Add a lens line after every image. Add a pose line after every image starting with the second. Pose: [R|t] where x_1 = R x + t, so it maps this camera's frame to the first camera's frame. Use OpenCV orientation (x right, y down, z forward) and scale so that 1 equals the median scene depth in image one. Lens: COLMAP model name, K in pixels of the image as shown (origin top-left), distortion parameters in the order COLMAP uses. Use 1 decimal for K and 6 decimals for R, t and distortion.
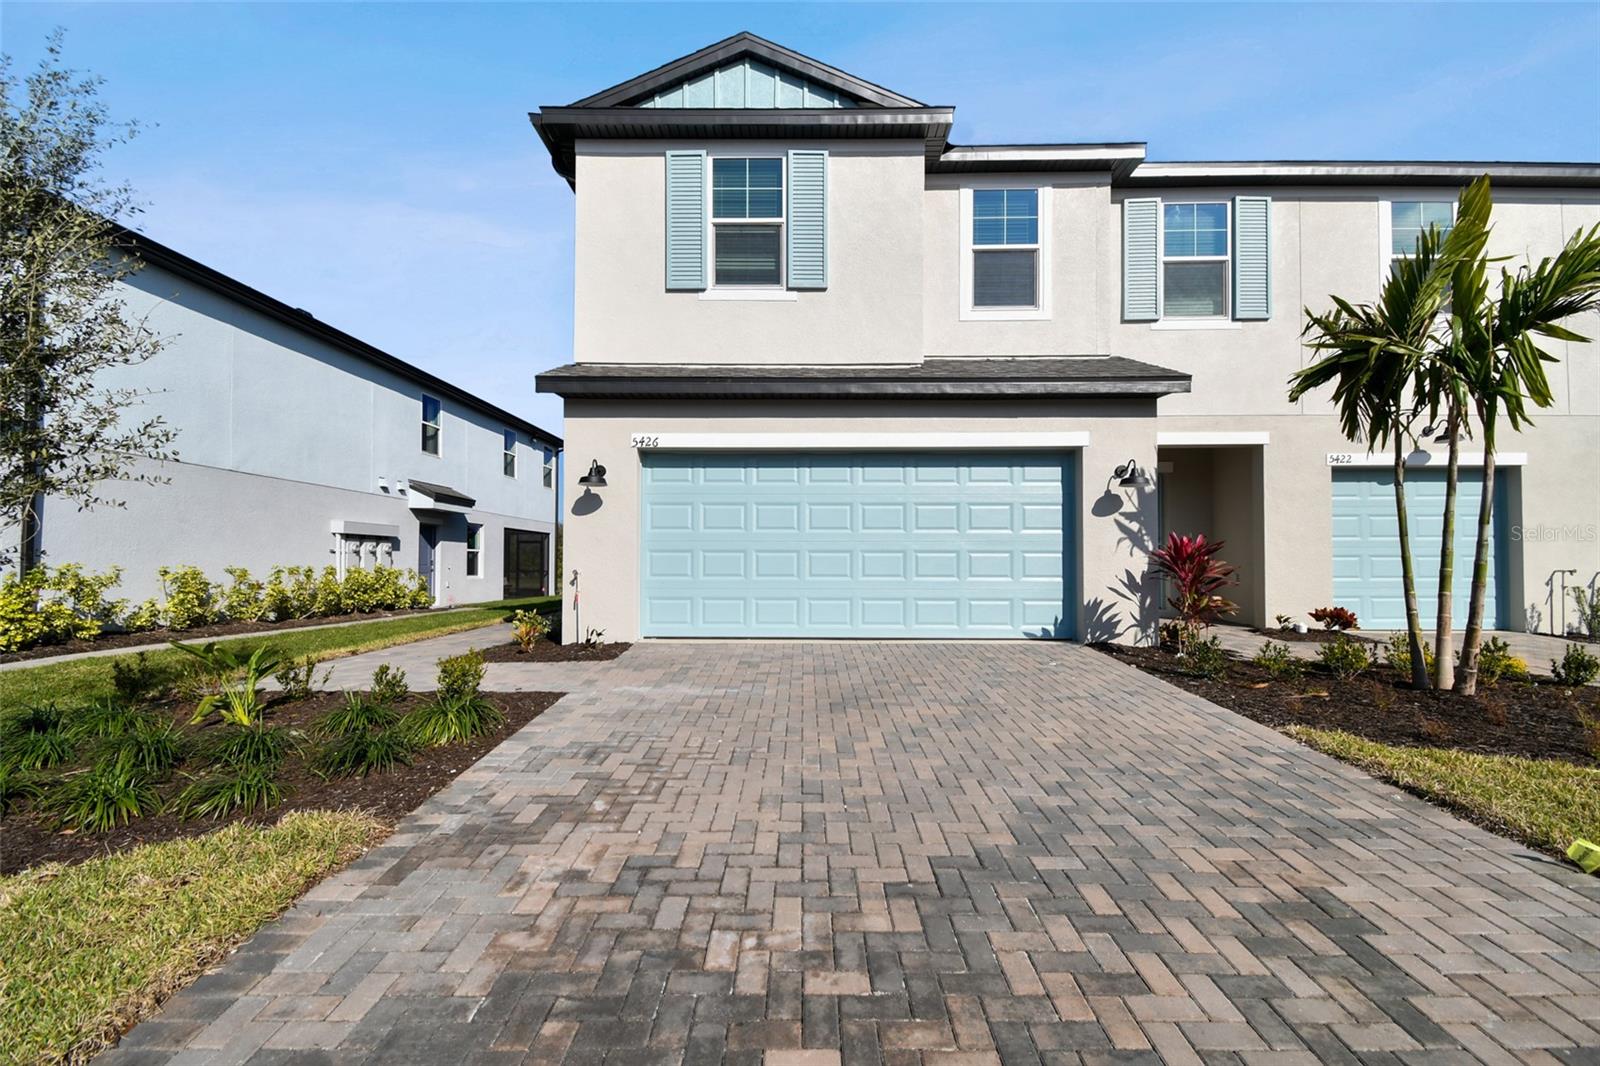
lens RADIAL K [[695.2, 0, 792.2], [0, 695.2, 535.6], [0, 0, 1]] dist [0.045387, -0.025219]
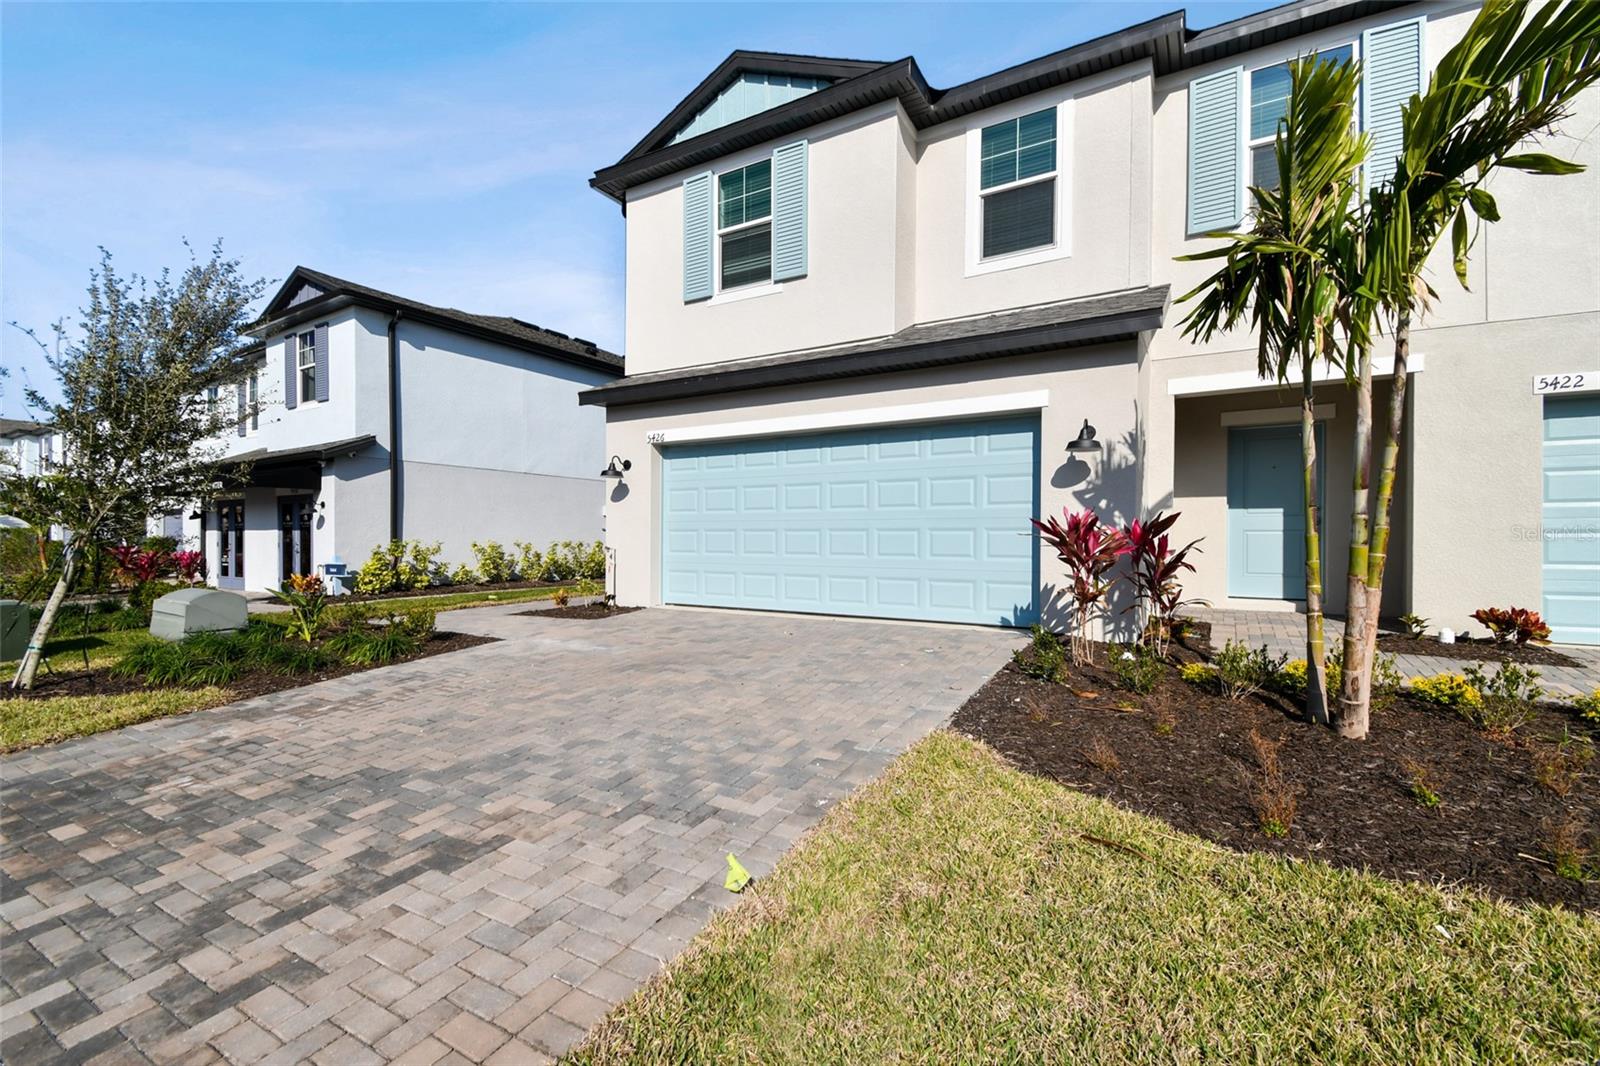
lens RADIAL K [[694.8, 0, 797.1], [0, 694.8, 527.6], [0, 0, 1]] dist [0.042745, -0.025870]
pose [[0.866222, -0.007554, -0.499601, 0.547764], [0.021046, 0.999550, 0.021377, -0.003133], [0.499215, -0.029032, 0.865992, 0.089343]]
